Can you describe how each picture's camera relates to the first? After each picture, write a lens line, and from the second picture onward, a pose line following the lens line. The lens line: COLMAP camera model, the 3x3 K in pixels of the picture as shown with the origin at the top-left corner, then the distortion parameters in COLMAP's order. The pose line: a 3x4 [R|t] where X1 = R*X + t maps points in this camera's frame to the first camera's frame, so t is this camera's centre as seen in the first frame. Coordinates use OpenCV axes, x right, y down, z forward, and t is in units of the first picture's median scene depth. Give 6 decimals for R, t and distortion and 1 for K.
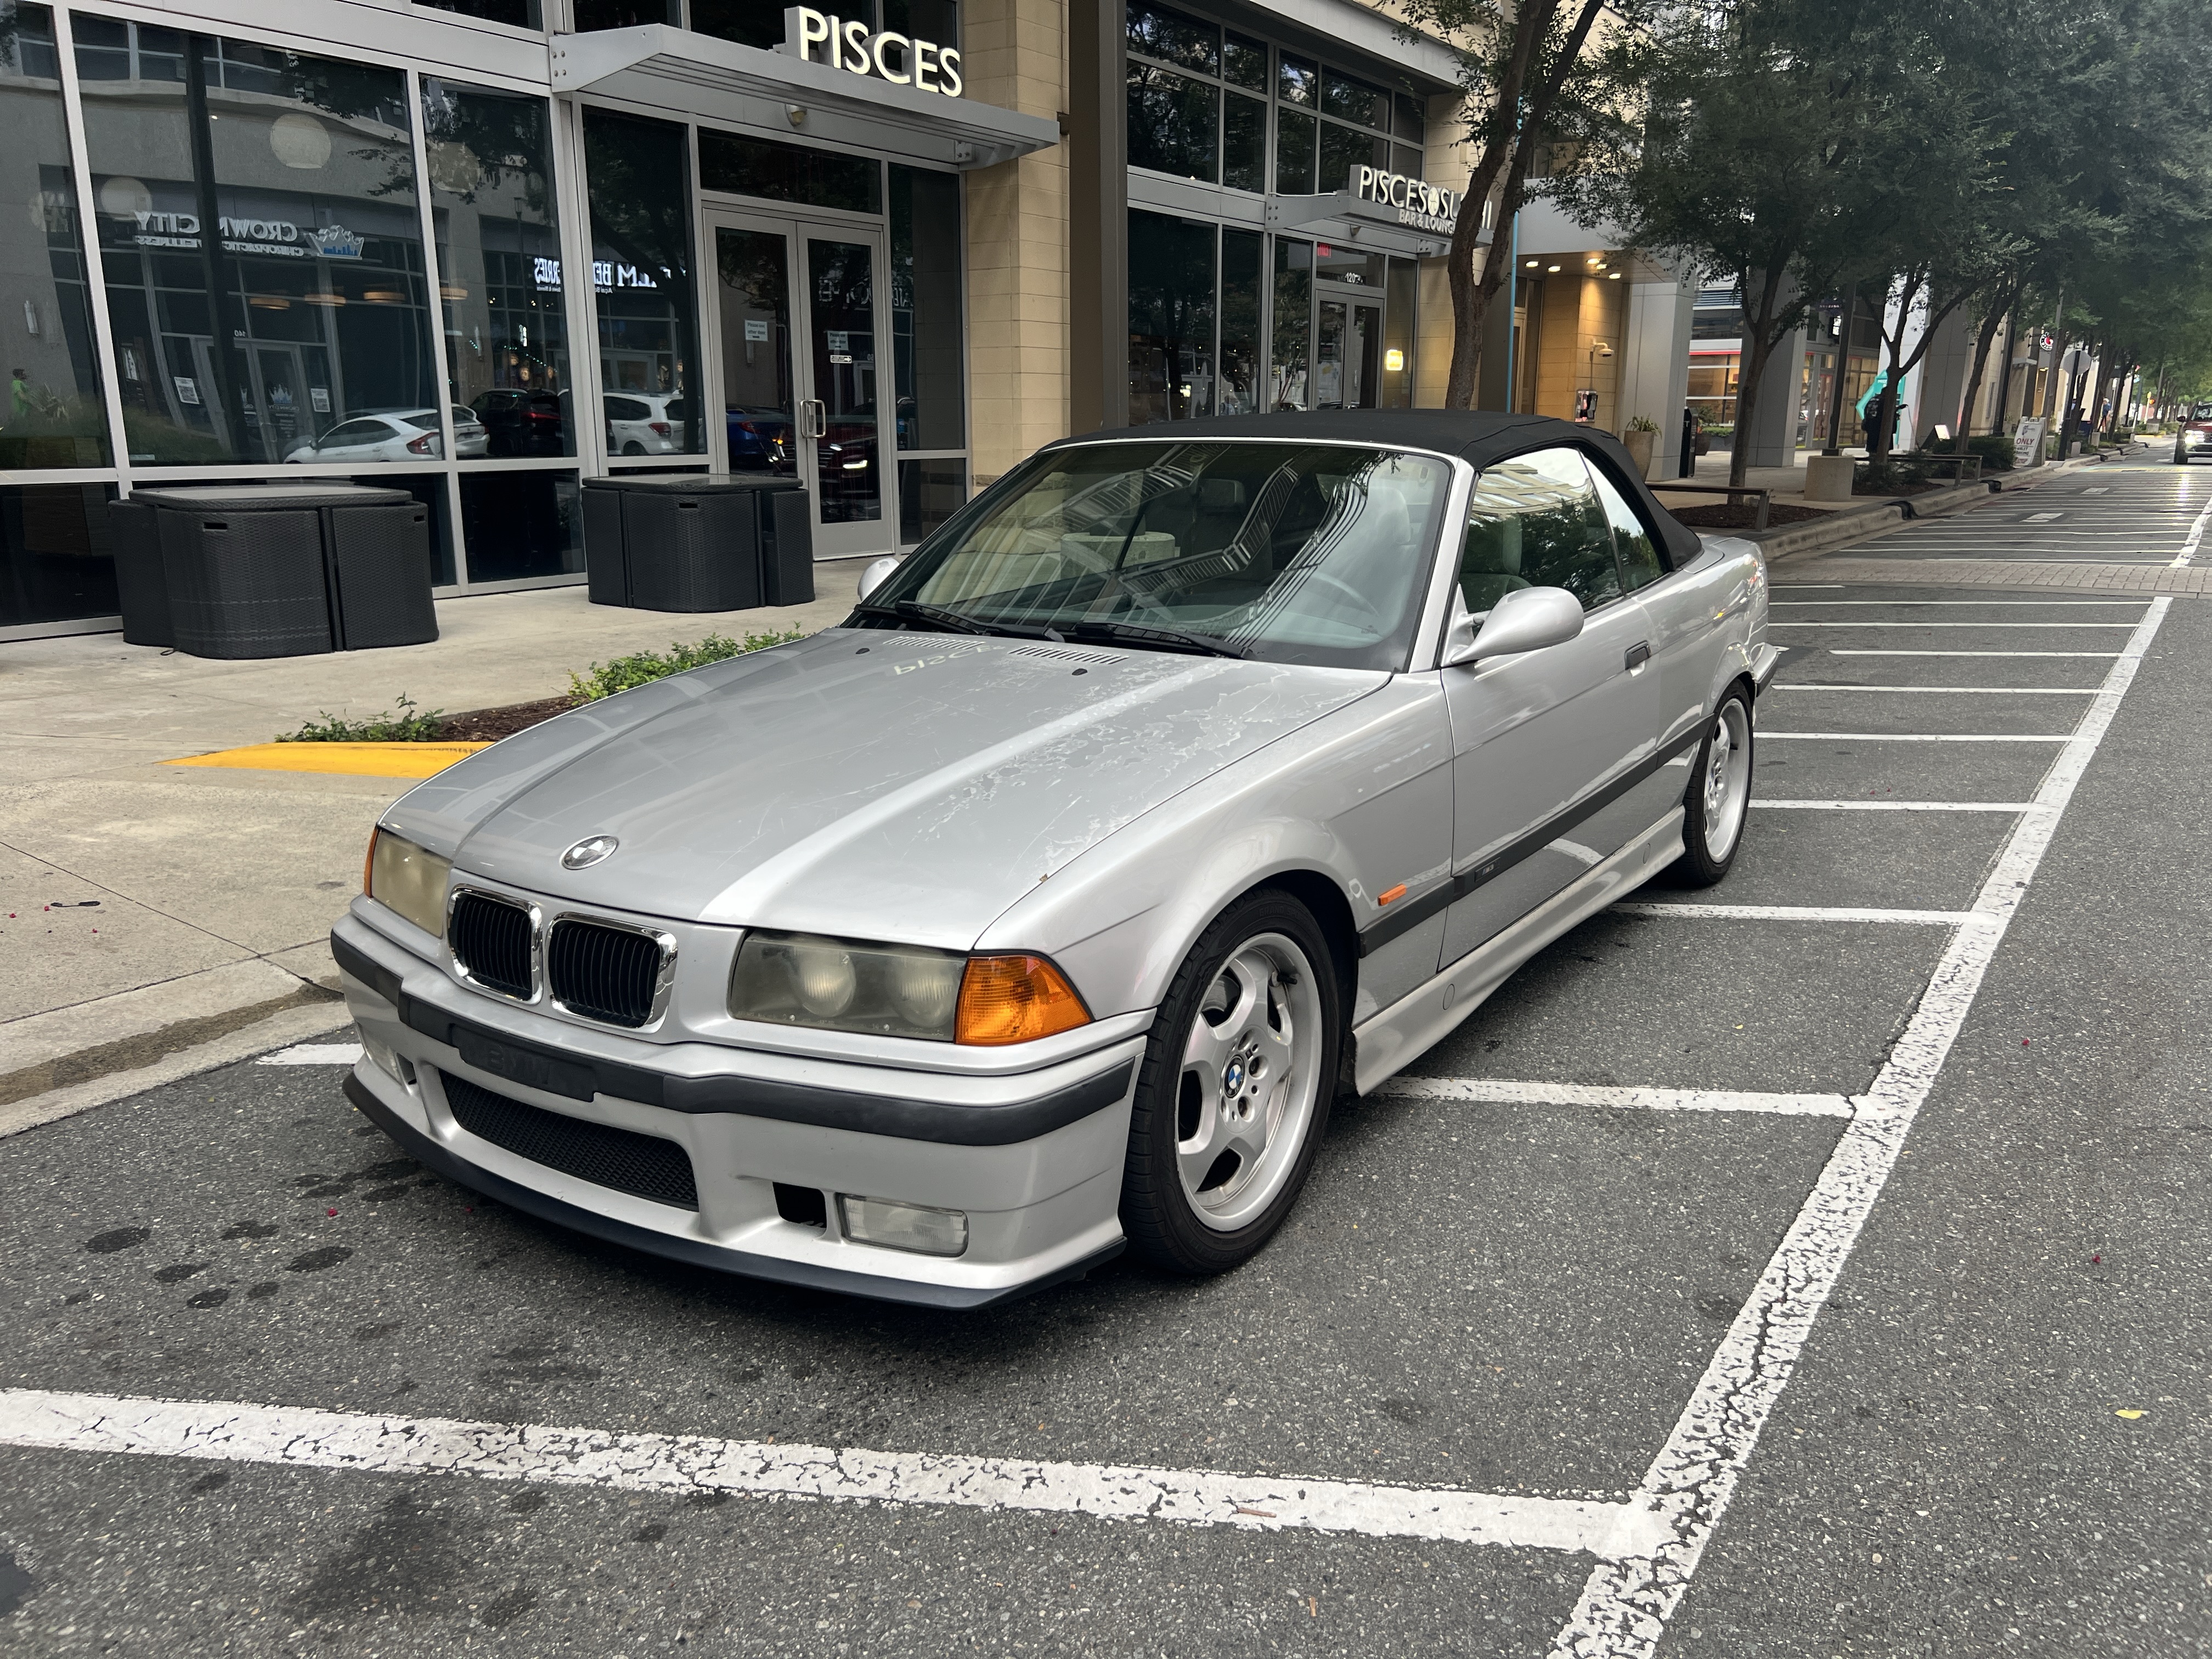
lens RADIAL K [[1682.2, 0, 1122.9], [0, 1682.2, 804.9], [0, 0, 1]] dist [0.038214, -0.054120]
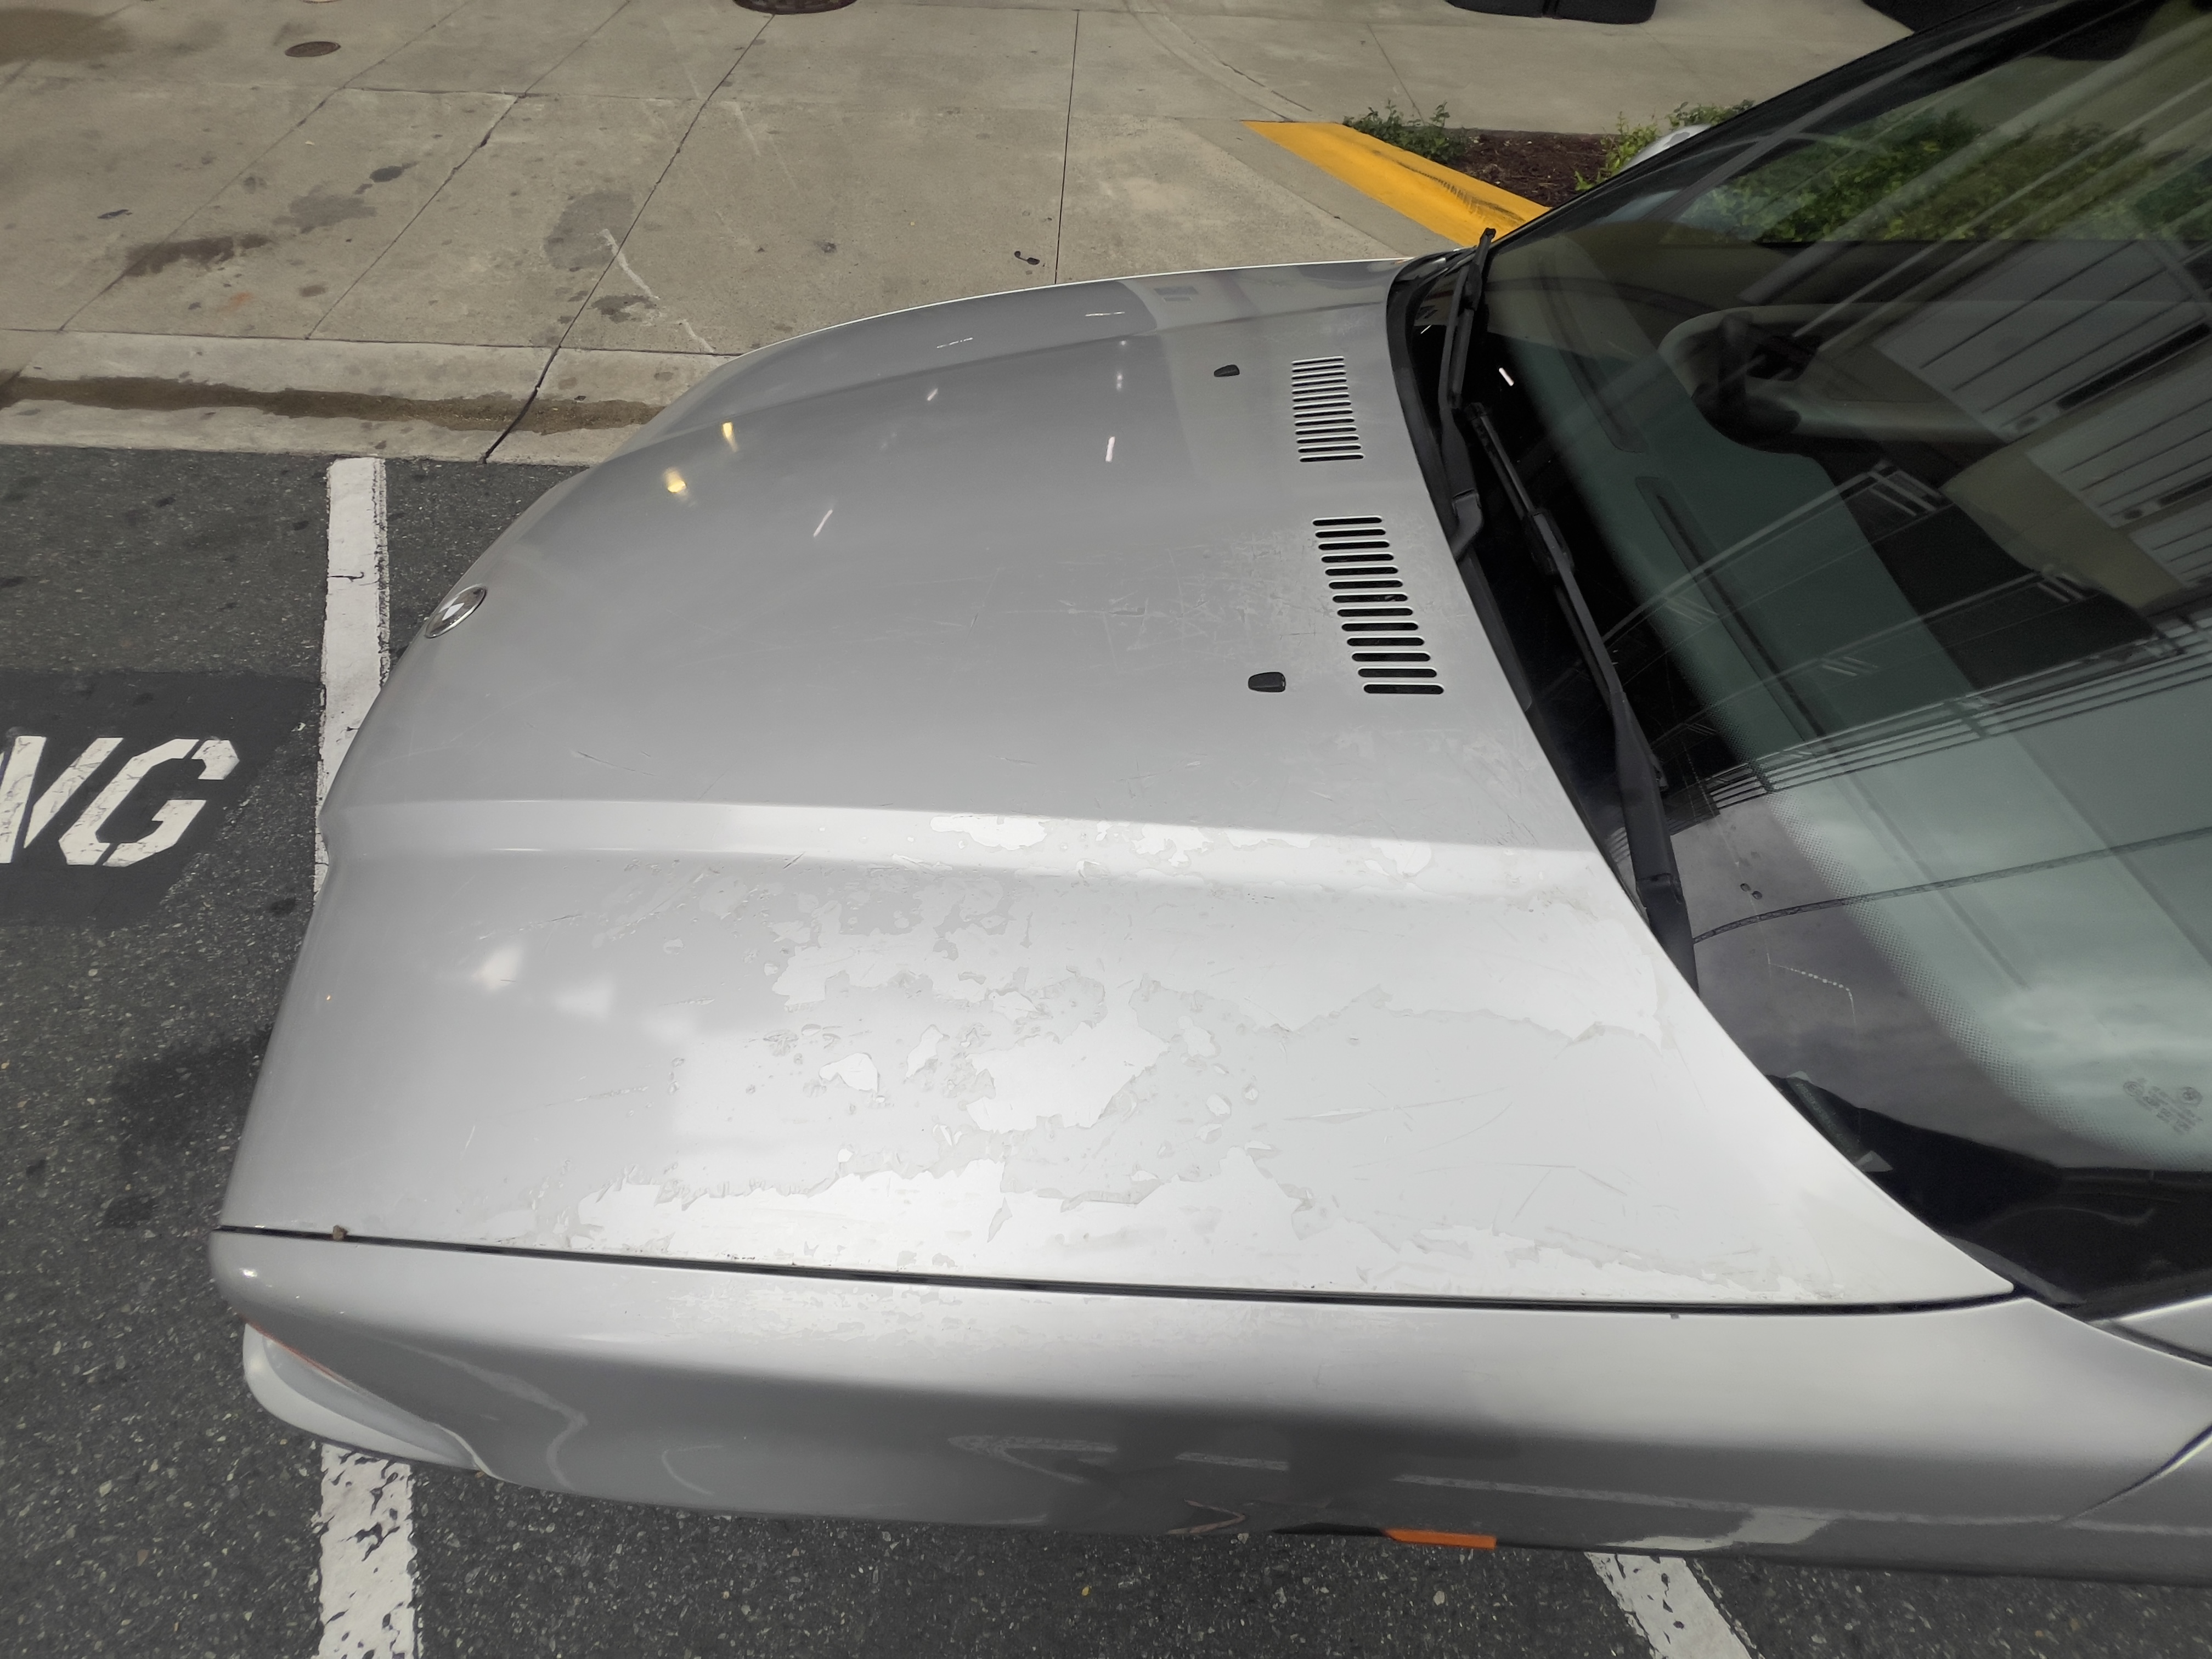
lens RADIAL K [[886.4, 0, 1099.3], [0, 886.4, 831.1], [0, 0, 1]] dist [-0.002117, 0.000036]
pose [[0.537667, 0.687489, -0.488132, 0.101932], [-0.217996, 0.672596, 0.707172, -0.227160], [0.814489, -0.273812, 0.511503, 0.886143]]
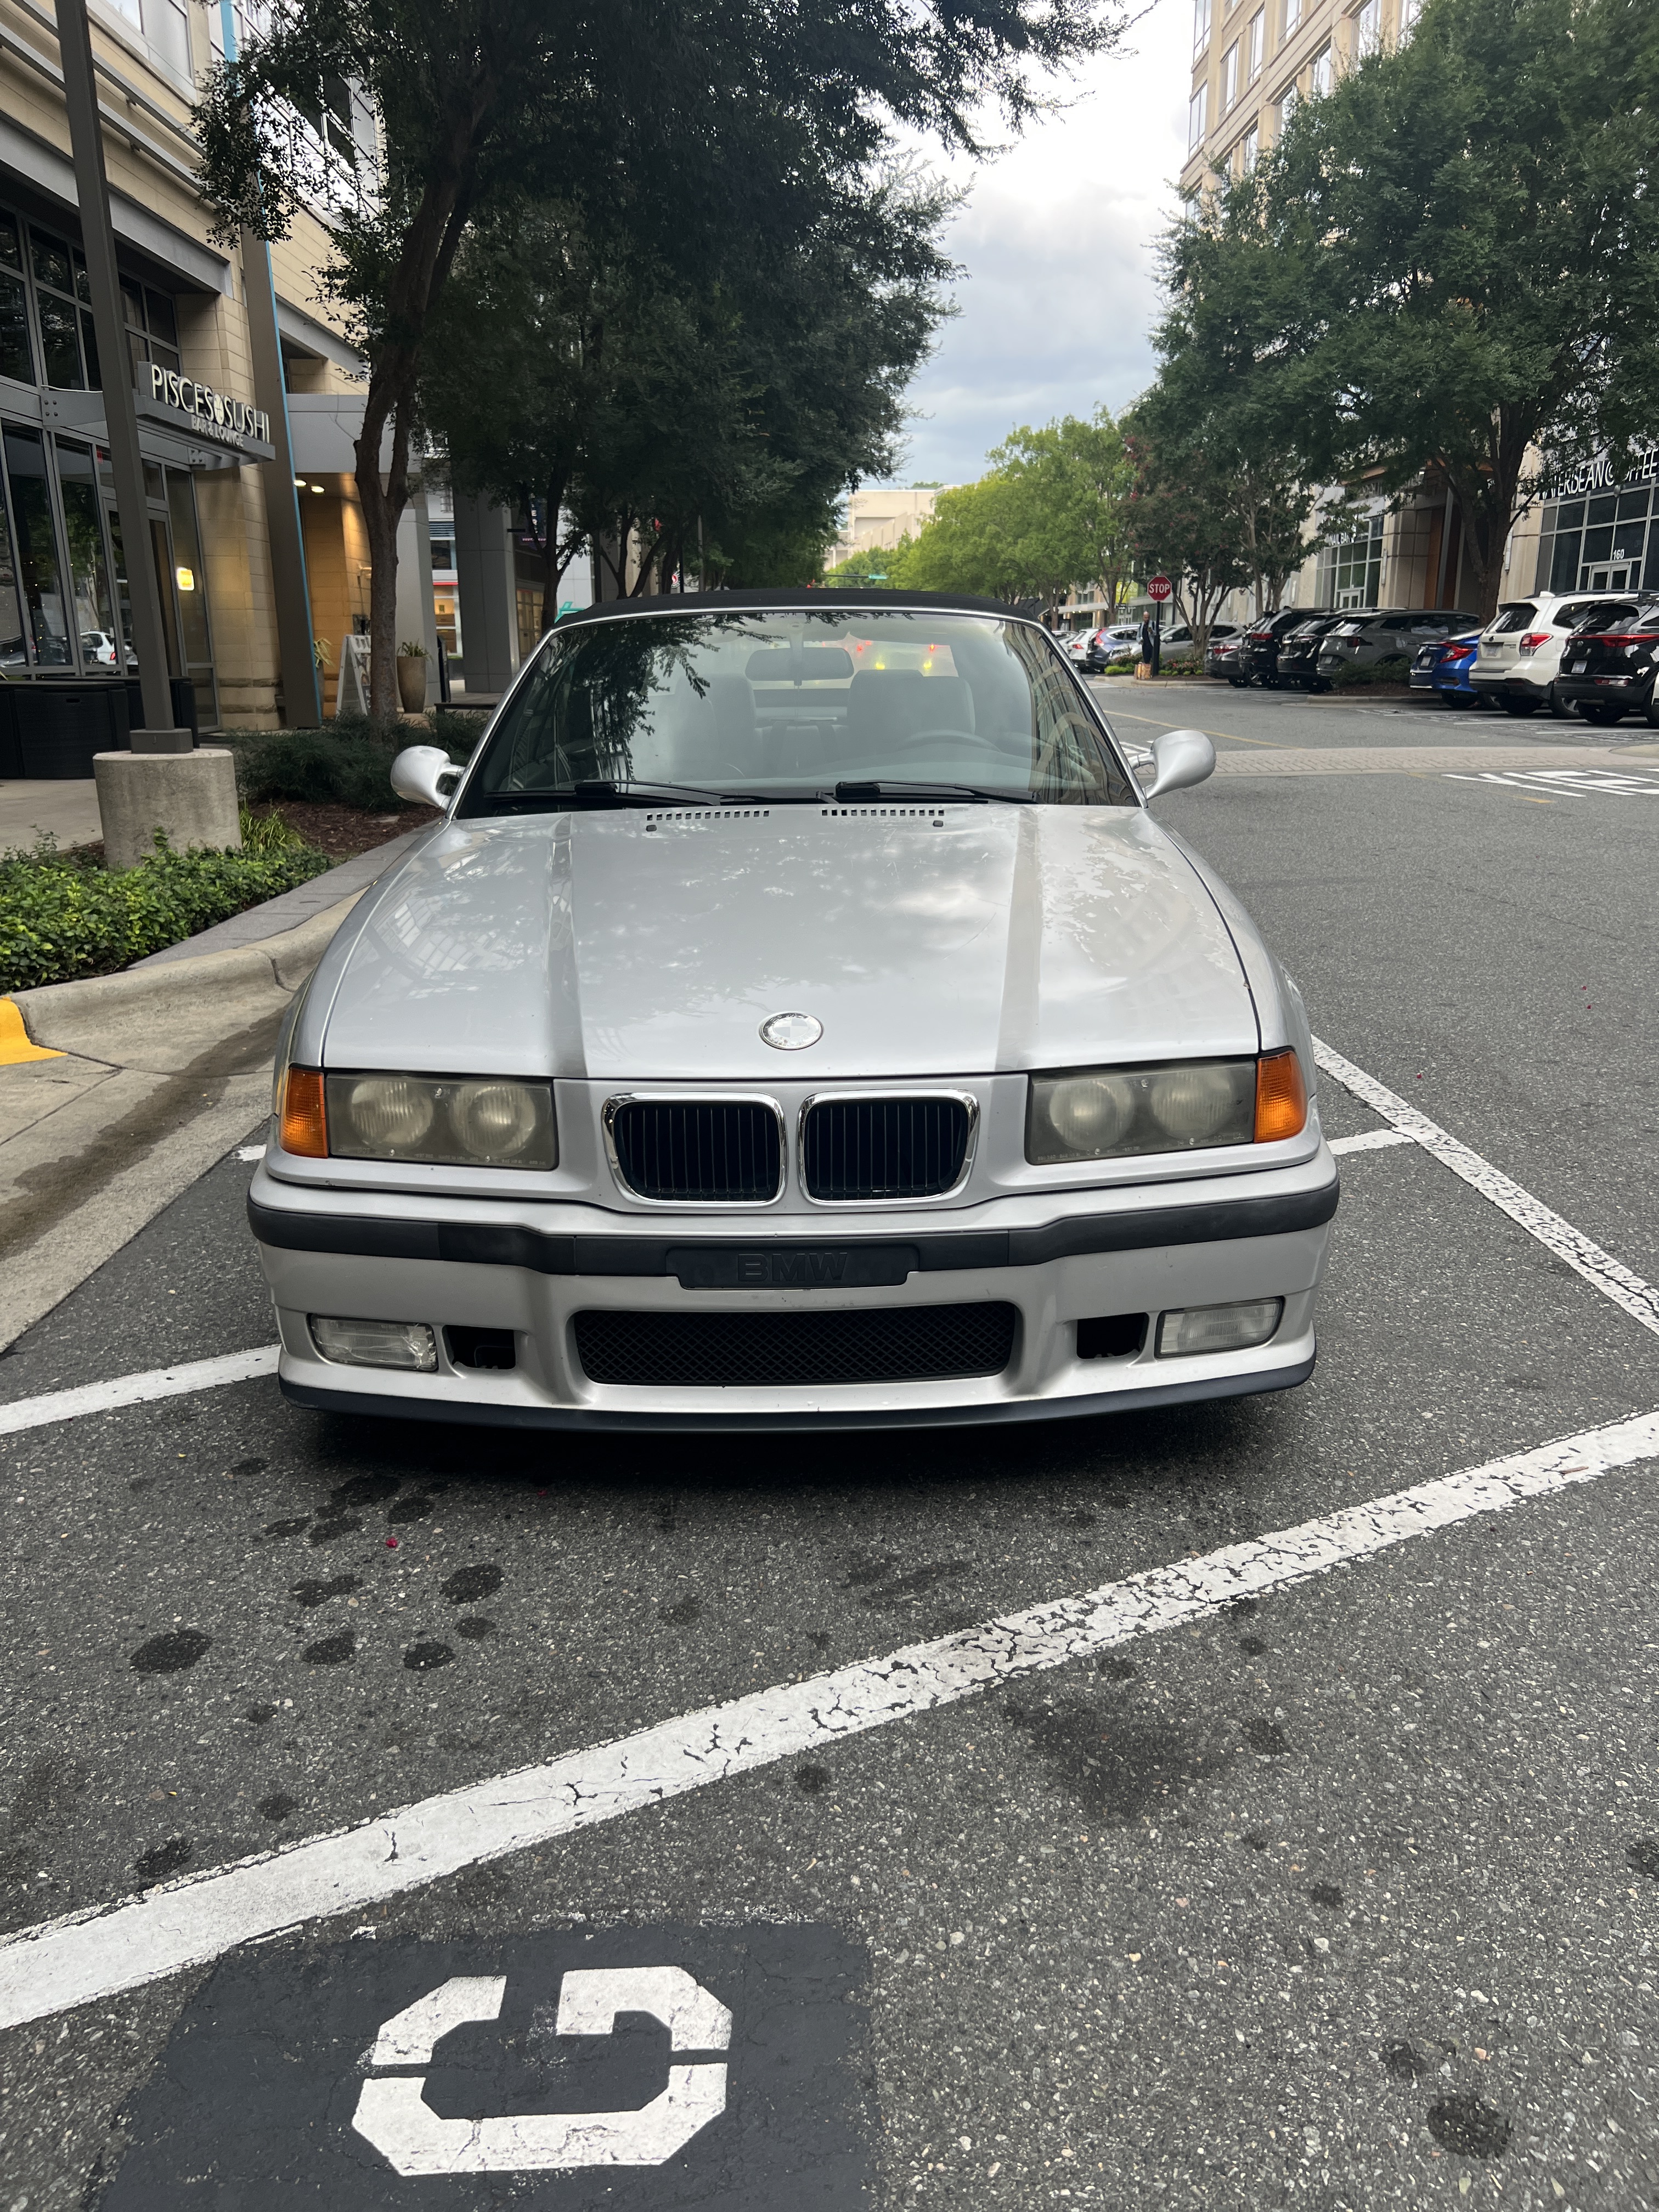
lens RADIAL K [[1682.2, 0, 827.4], [0, 1682.2, 1083.1], [0, 0, 1]] dist [0.038214, -0.054120]
pose [[0.826323, -0.149214, 0.543070, -0.699678], [0.135969, 0.988596, 0.064739, -0.000369], [-0.546537, 0.020345, 0.837188, 0.204936]]
